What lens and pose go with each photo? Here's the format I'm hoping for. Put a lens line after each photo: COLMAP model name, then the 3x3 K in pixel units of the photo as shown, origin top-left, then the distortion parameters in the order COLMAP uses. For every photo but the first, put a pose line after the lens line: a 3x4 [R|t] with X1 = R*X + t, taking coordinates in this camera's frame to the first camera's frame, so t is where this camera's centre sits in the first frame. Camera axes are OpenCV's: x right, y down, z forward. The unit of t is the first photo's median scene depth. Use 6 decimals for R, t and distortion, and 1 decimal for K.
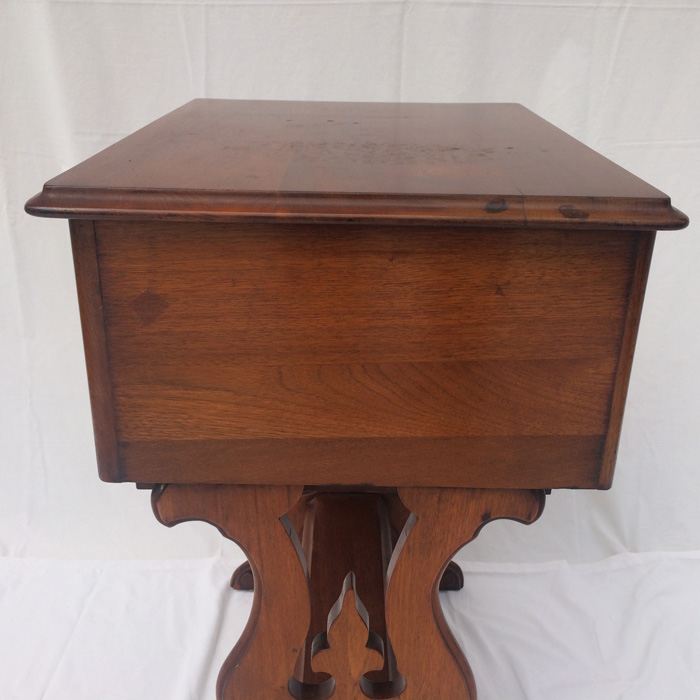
lens RADIAL K [[815.7, 0, 347.9], [0, 815.7, 343.1], [0, 0, 1]] dist [0.038249, 0.000000]
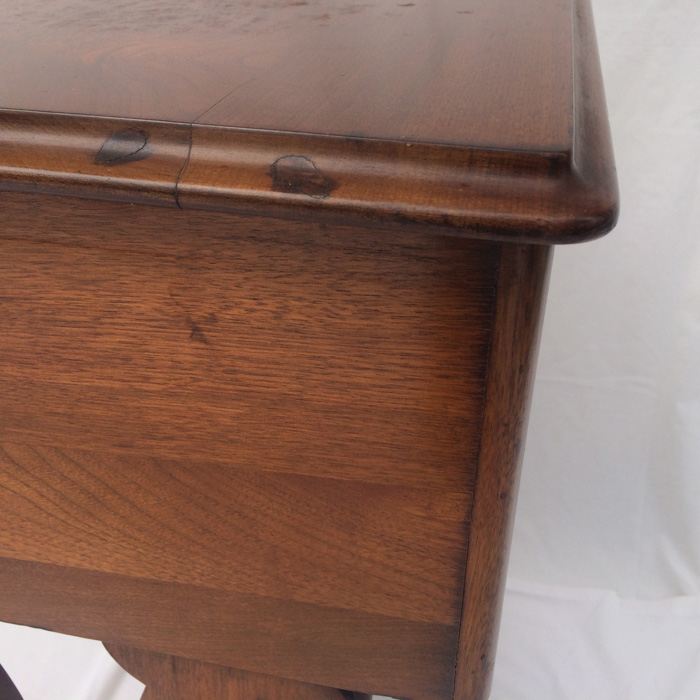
lens RADIAL K [[815.7, 0, 351.4], [0, 815.7, 336.5], [0, 0, 1]] dist [0.038249, 0.000000]
pose [[0.977028, 0.097369, -0.189569, 0.331629], [-0.071005, 0.987429, 0.141218, -0.123632], [0.200936, -0.124514, 0.971659, 0.543337]]
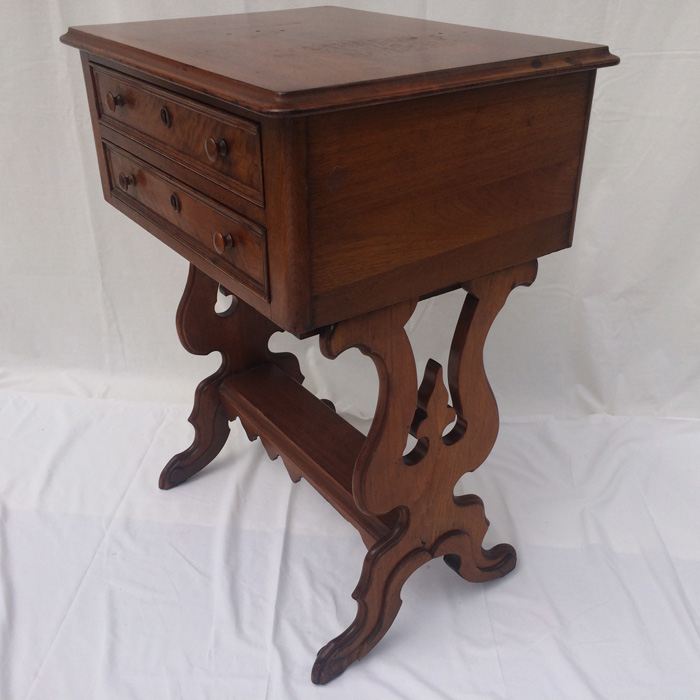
lens RADIAL K [[815.7, 0, 348.5], [0, 815.7, 354.1], [0, 0, 1]] dist [0.038249, 0.000000]
pose [[0.815256, -0.297930, 0.496583, -0.912408], [0.245230, 0.954439, 0.170025, 0.003612], [-0.524614, -0.016837, 0.851174, -0.121164]]
